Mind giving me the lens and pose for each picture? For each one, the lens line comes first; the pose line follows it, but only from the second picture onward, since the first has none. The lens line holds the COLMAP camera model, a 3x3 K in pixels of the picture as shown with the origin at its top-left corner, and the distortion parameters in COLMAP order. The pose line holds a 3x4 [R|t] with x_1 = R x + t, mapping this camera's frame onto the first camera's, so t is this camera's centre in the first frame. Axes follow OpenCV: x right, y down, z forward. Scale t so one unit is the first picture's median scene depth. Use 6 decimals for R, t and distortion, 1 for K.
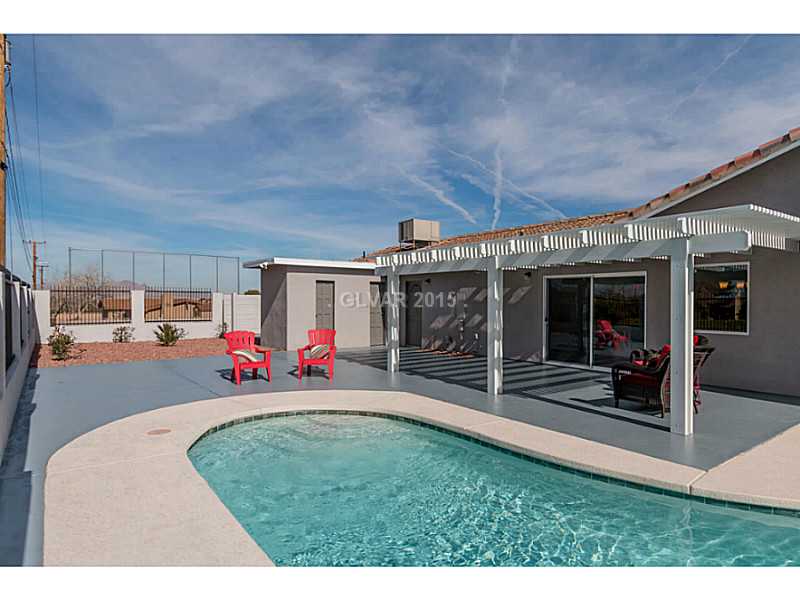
lens RADIAL K [[496.5, 0, 402.4], [0, 496.5, 306.9], [0, 0, 1]] dist [-0.000975, -0.001565]
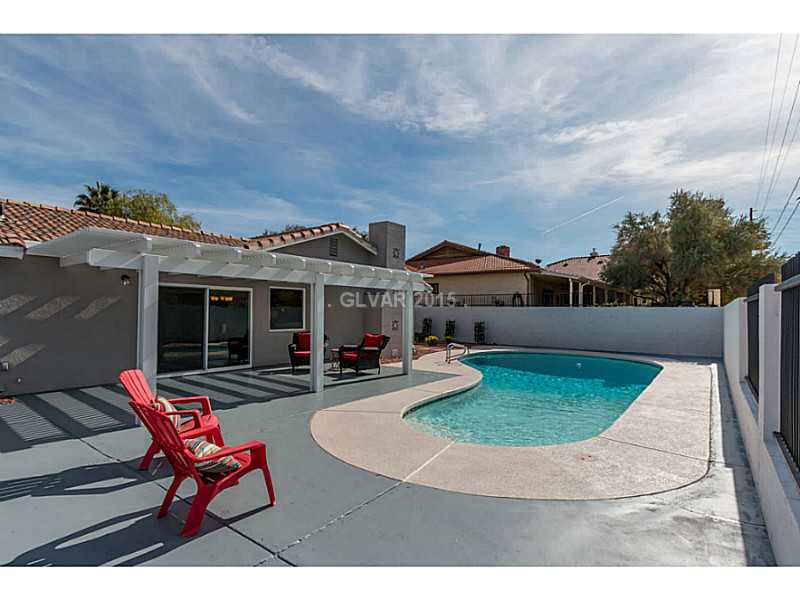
lens RADIAL K [[411.7, 0, 399.9], [0, 411.7, 304.6], [0, 0, 1]] dist [-0.001134, -0.000554]
pose [[-0.273242, 0.007440, 0.961917, -0.990069], [0.003898, 0.999970, -0.006627, -0.026479], [-0.961938, 0.001939, -0.273263, 1.338603]]
